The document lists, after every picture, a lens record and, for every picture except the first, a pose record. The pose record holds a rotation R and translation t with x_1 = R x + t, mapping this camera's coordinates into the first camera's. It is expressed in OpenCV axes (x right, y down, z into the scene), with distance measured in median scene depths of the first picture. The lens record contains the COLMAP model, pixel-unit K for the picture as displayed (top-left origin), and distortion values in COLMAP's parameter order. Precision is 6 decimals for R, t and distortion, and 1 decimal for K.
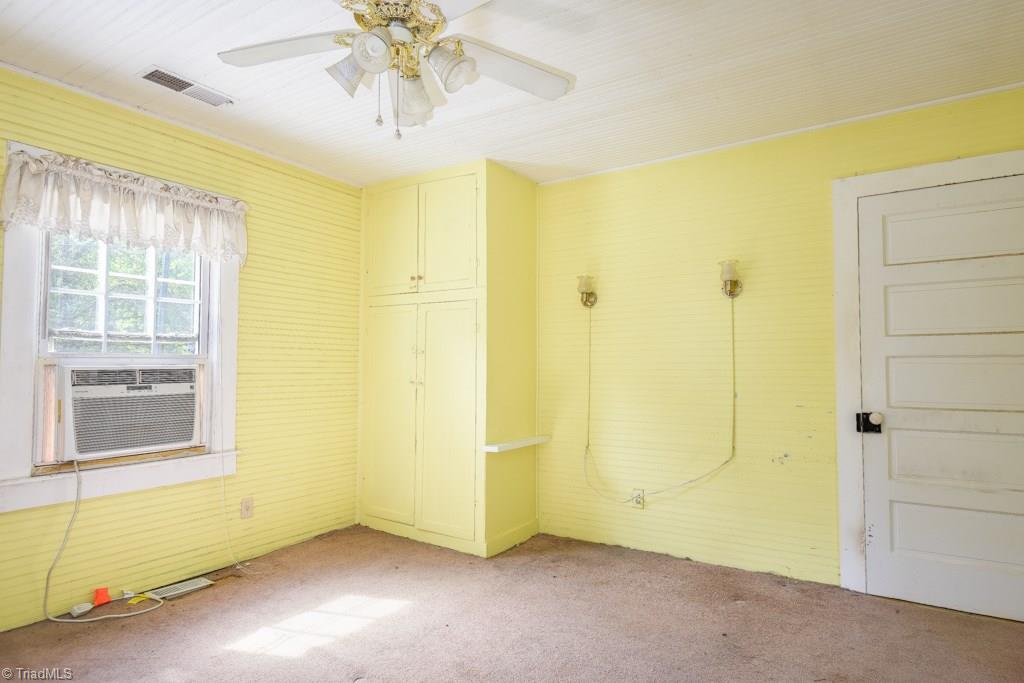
lens RADIAL K [[575.4, 0, 512.0], [0, 575.4, 341.5], [0, 0, 1]] dist [-0.000946, -0.000669]
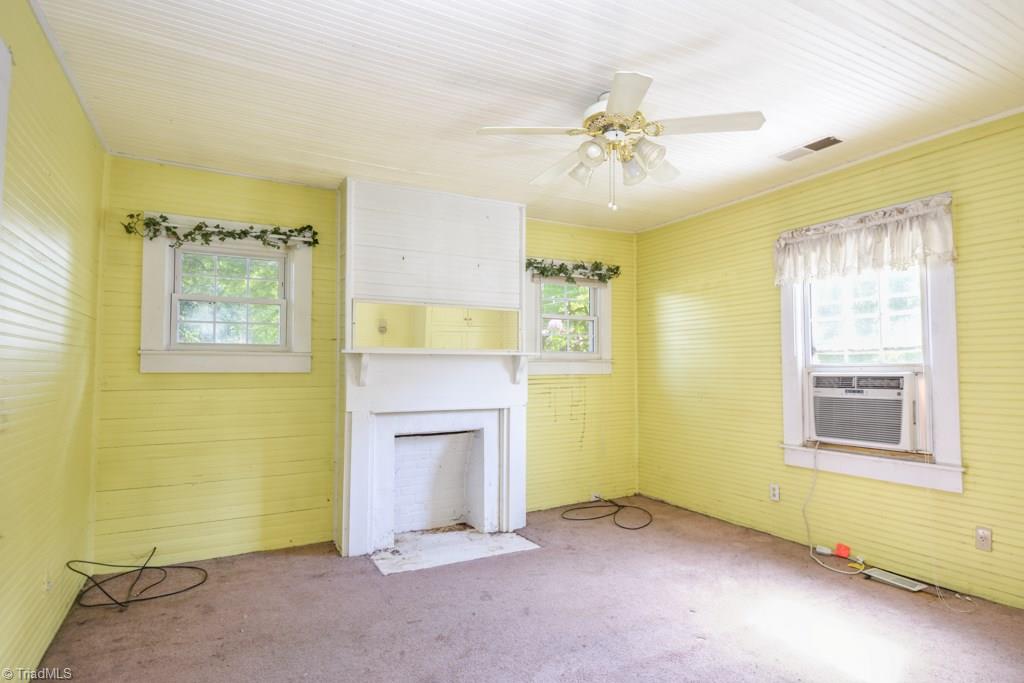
lens RADIAL K [[556.6, 0, 512.0], [0, 556.6, 341.5], [0, 0, 1]] dist [-0.000031, -0.000036]
pose [[-0.487953, -0.046621, -0.871624, 0.723104], [0.037269, 0.996549, -0.074167, 0.034873], [0.872074, -0.068675, -0.484531, 0.931491]]
